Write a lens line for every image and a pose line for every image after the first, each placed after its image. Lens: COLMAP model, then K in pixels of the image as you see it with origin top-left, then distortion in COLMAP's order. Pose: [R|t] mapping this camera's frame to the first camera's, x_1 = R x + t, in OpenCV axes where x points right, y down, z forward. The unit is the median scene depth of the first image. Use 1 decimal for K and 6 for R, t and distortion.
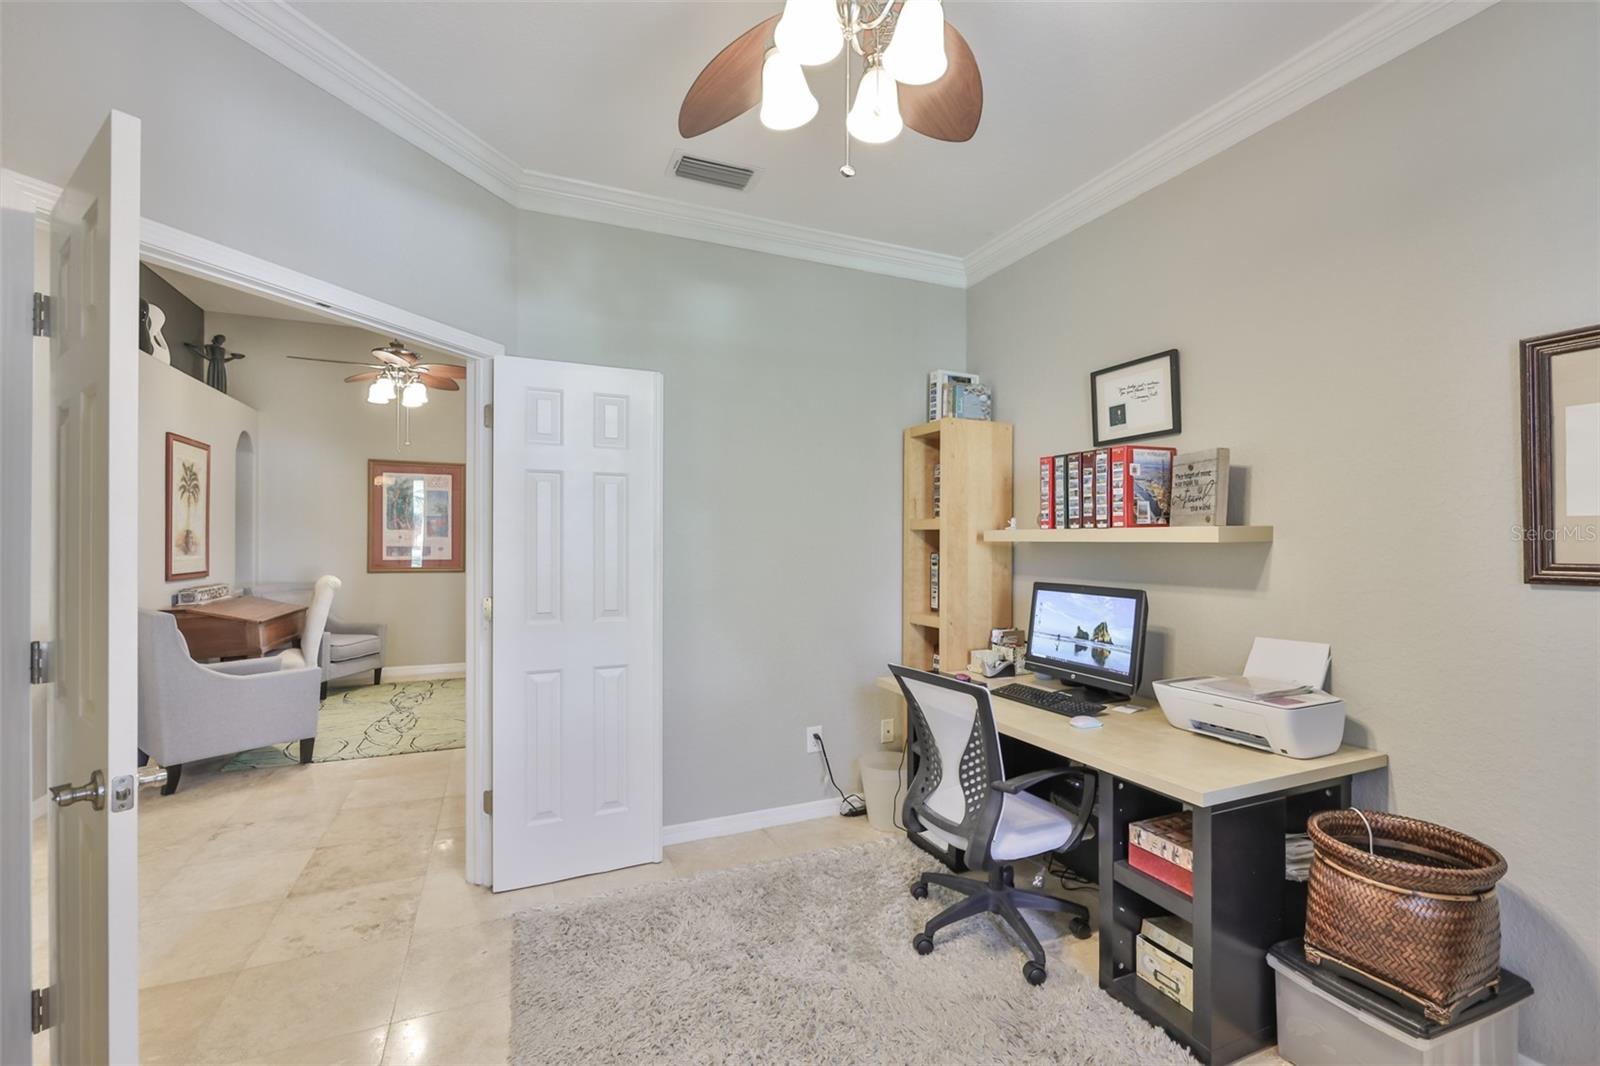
lens RADIAL K [[682.5, 0, 796.0], [0, 682.5, 537.0], [0, 0, 1]] dist [-0.001738, 0.001147]
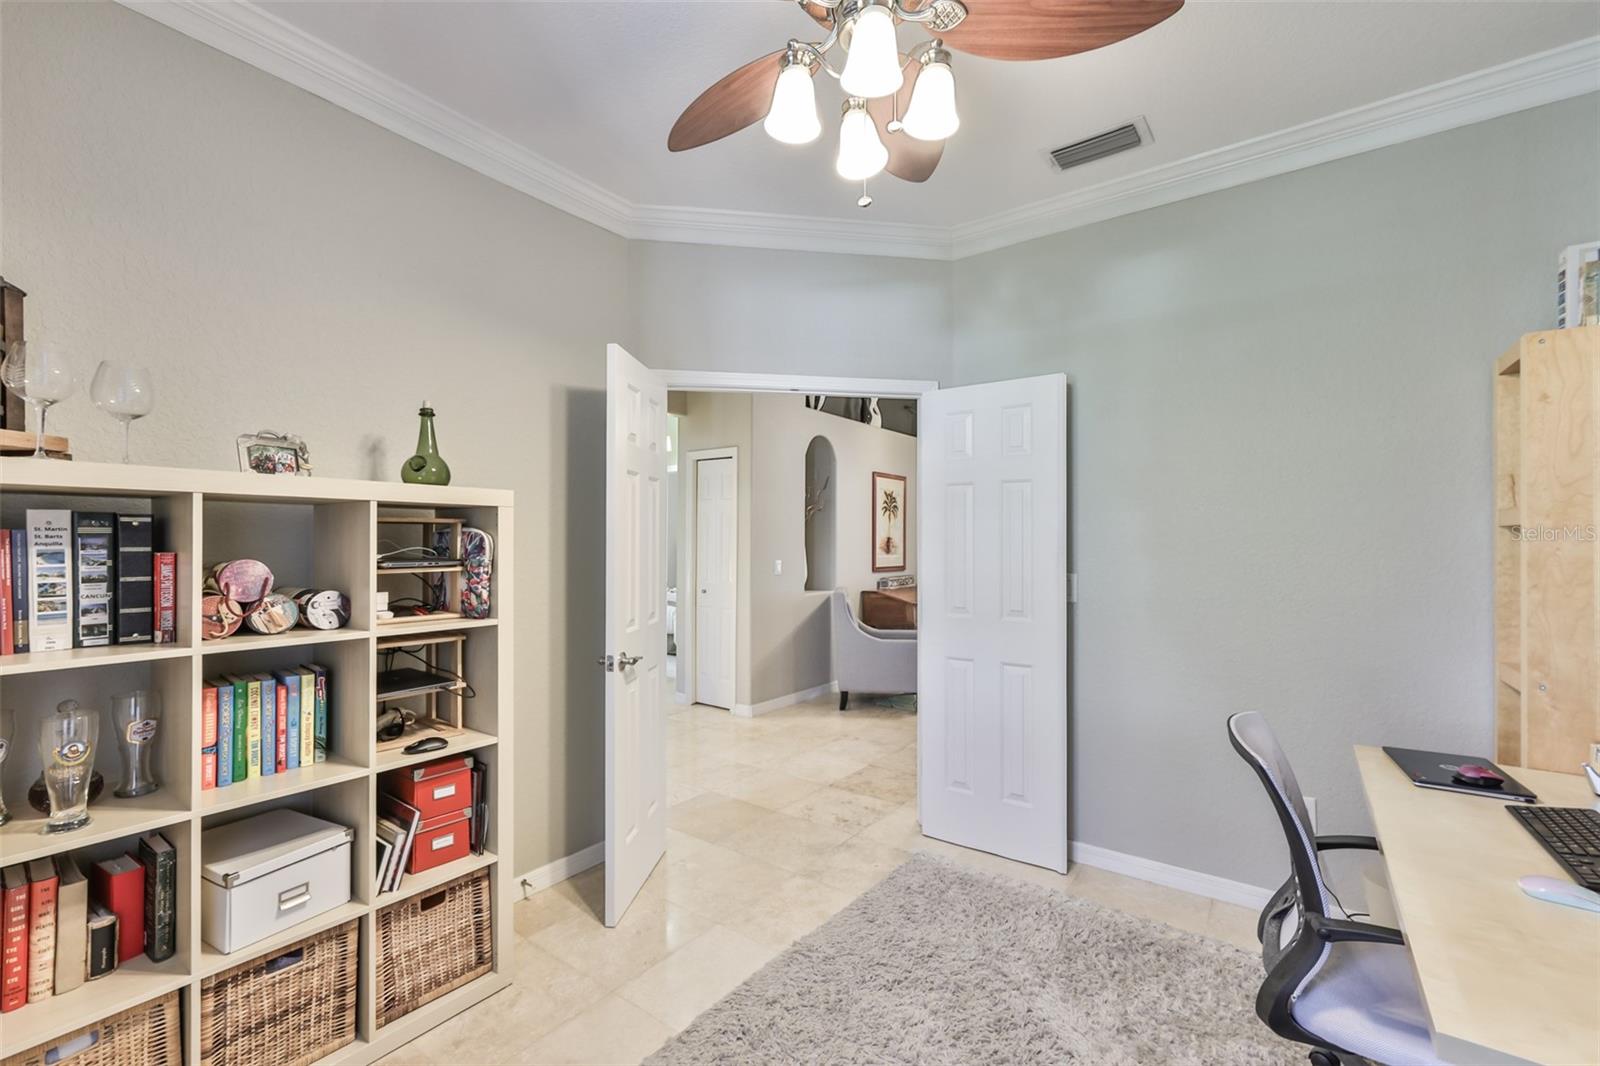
lens RADIAL K [[682.5, 0, 796.2], [0, 682.5, 535.4], [0, 0, 1]] dist [-0.001738, 0.001147]
pose [[0.498270, -0.011981, -0.866939, 0.396247], [0.004968, 0.999928, -0.010963, 0.000807], [0.867008, 0.001155, 0.498293, 0.155138]]
